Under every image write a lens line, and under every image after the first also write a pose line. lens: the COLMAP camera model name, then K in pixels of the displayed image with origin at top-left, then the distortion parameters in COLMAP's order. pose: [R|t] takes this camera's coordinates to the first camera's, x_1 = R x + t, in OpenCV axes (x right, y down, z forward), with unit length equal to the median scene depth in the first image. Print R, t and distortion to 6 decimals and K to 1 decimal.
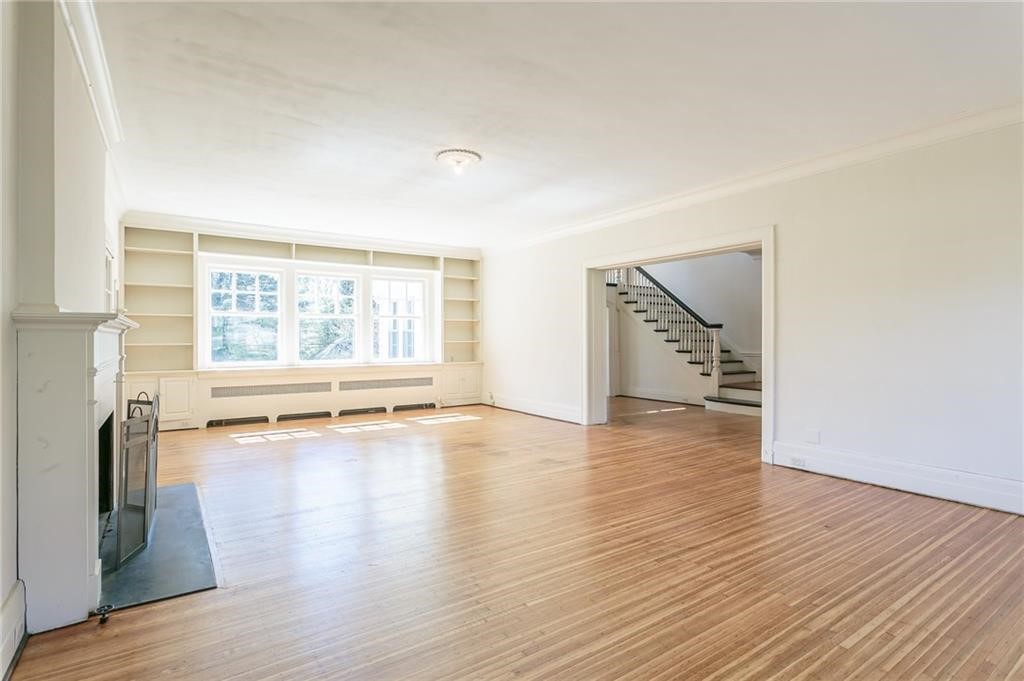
lens RADIAL K [[501.5, 0, 510.5], [0, 501.5, 335.6], [0, 0, 1]] dist [-0.010893, 0.002378]
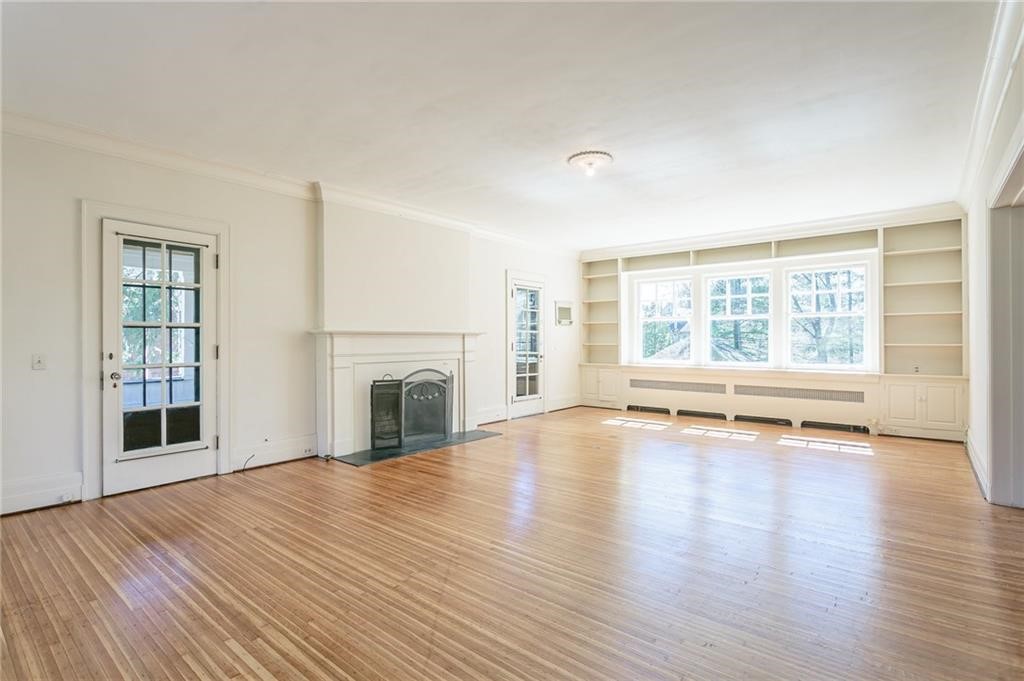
lens RADIAL K [[501.5, 0, 514.2], [0, 501.5, 336.7], [0, 0, 1]] dist [-0.010893, 0.002378]
pose [[0.279655, -0.005516, -0.960085, 0.569236], [0.005965, 0.999974, -0.004007, 0.001055], [0.960082, -0.004606, 0.279680, 0.398879]]
